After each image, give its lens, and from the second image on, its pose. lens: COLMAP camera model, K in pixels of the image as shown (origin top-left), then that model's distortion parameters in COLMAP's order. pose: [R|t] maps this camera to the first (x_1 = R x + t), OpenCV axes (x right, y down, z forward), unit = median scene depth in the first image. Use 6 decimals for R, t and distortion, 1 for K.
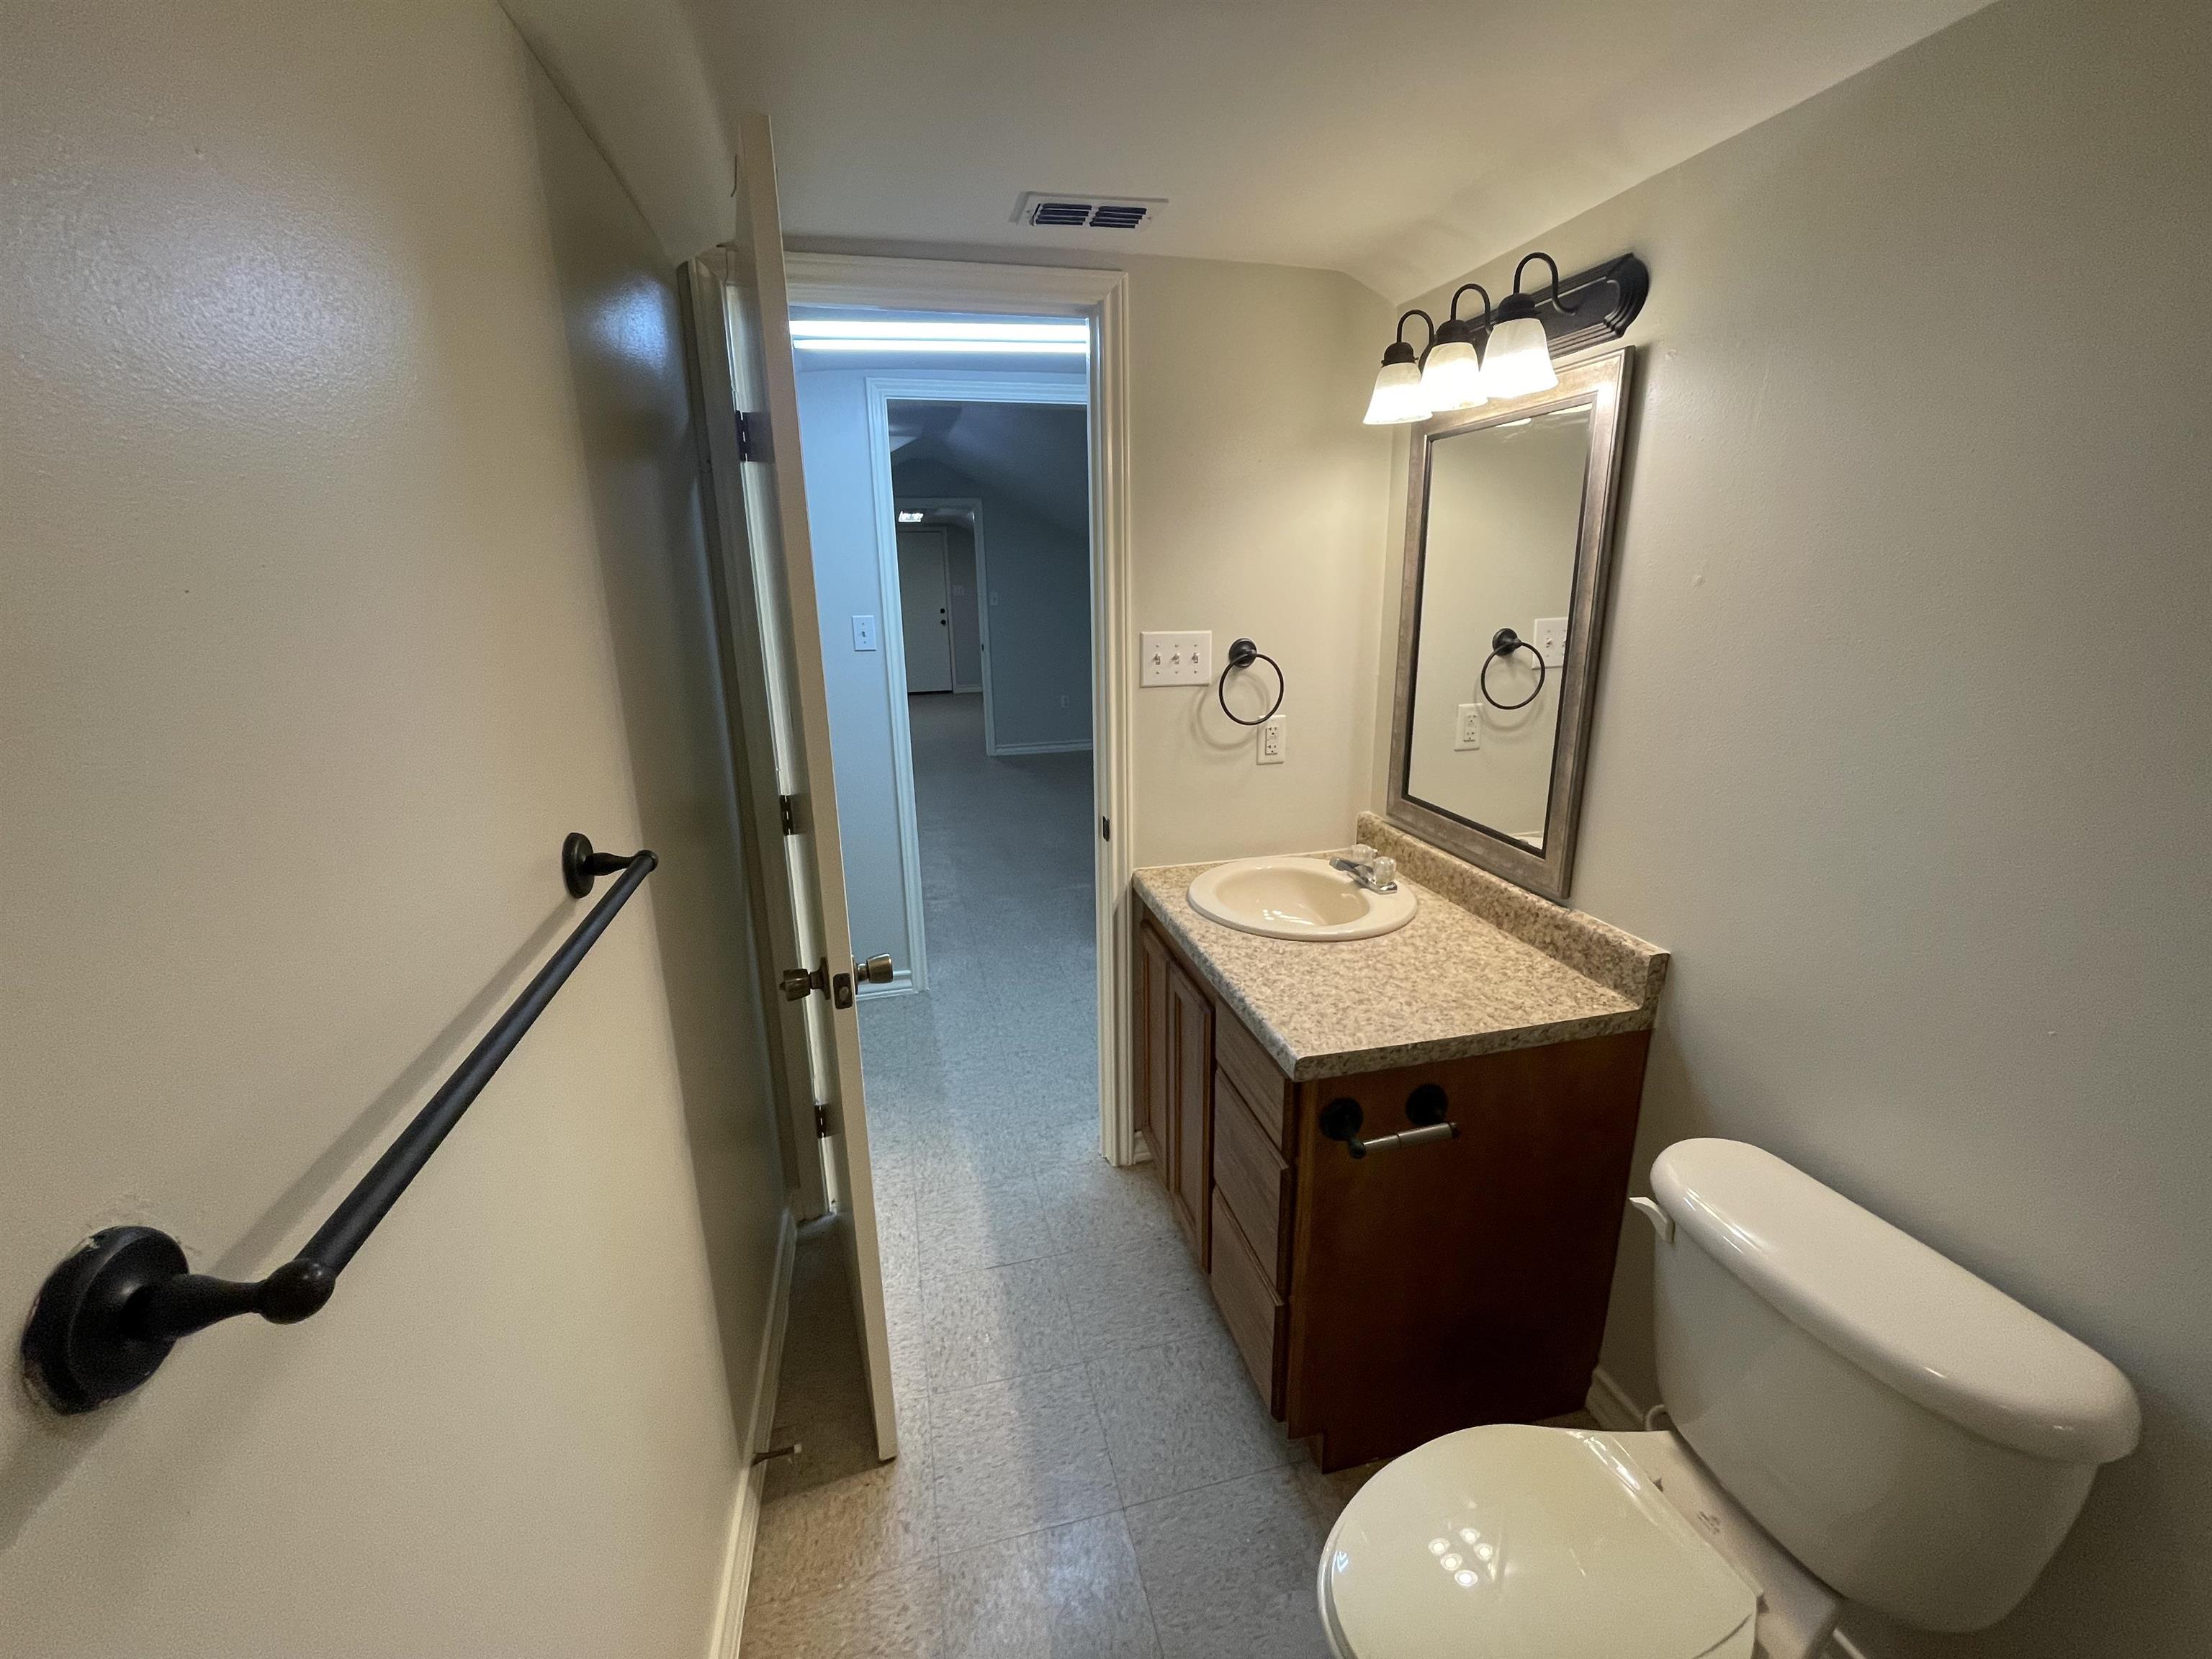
lens RADIAL K [[907.5, 0, 1106.8], [0, 907.5, 829.7], [0, 0, 1]] dist [-0.000898, -0.000030]
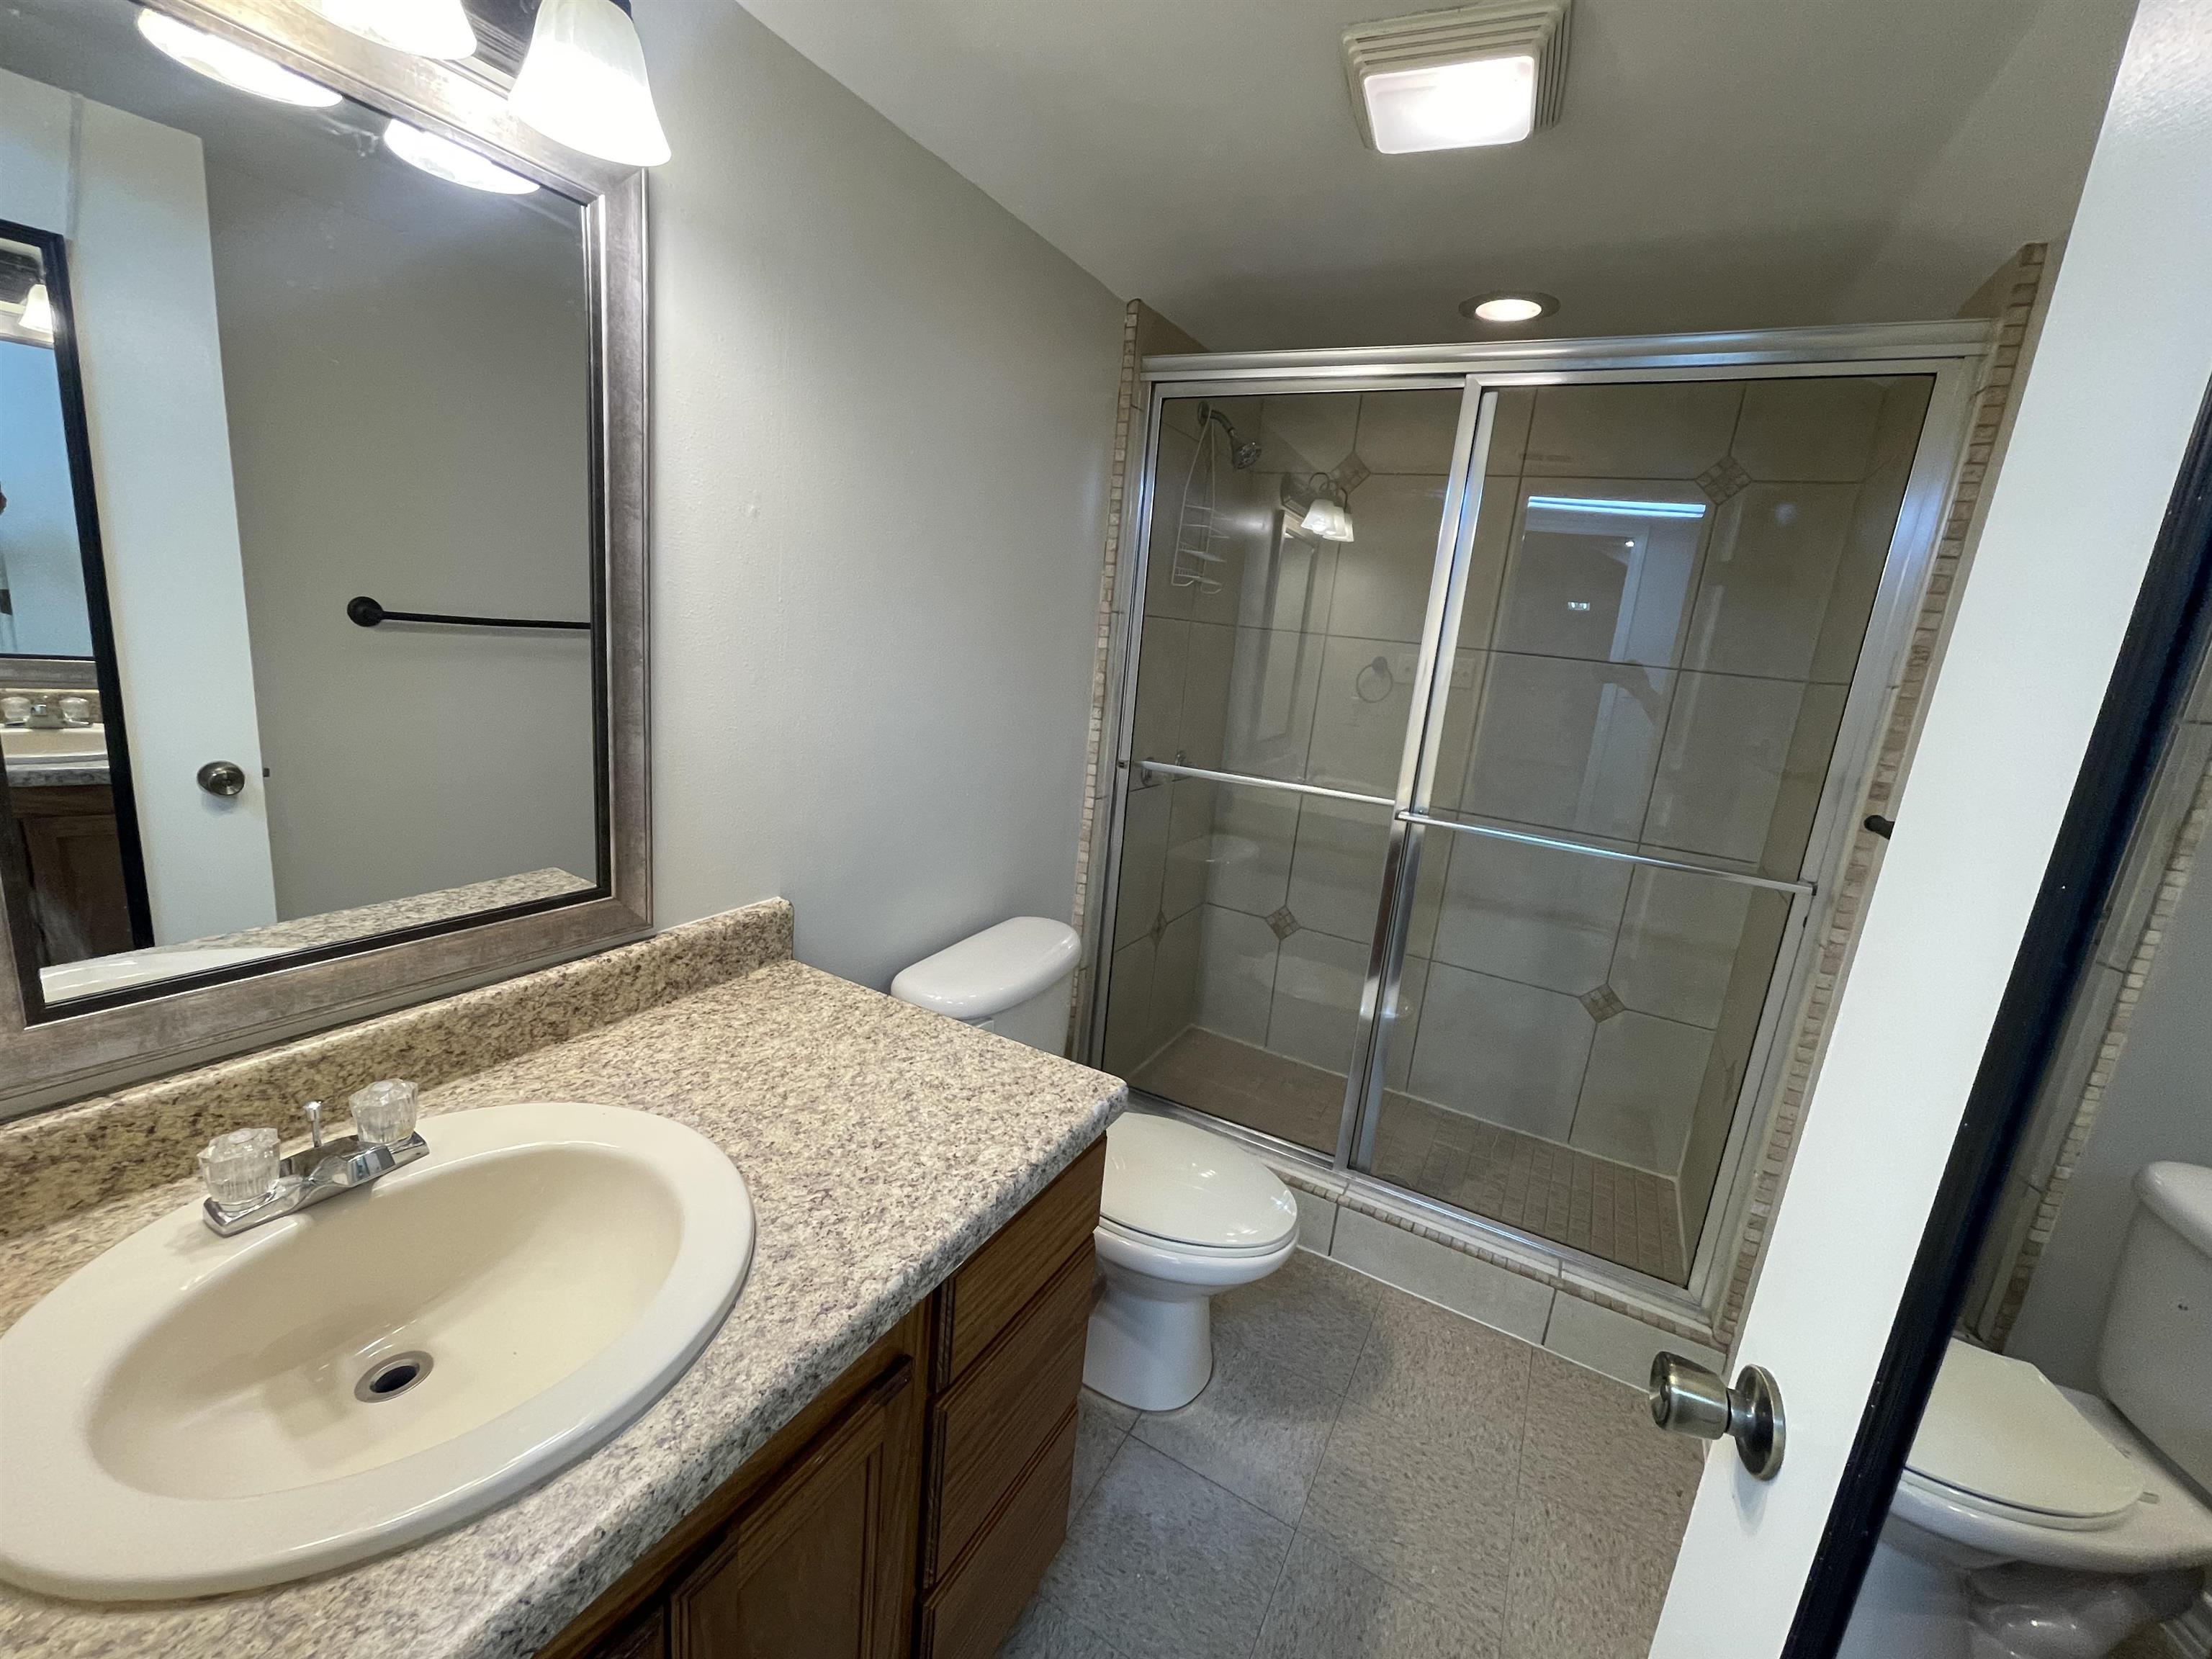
lens RADIAL K [[907.5, 0, 1114.5], [0, 907.5, 816.9], [0, 0, 1]] dist [-0.000898, -0.000030]
pose [[-0.738176, -0.203337, 0.643234, -0.219862], [0.095920, 0.912170, 0.398429, -0.249360], [-0.667754, 0.355810, -0.653838, 1.132158]]
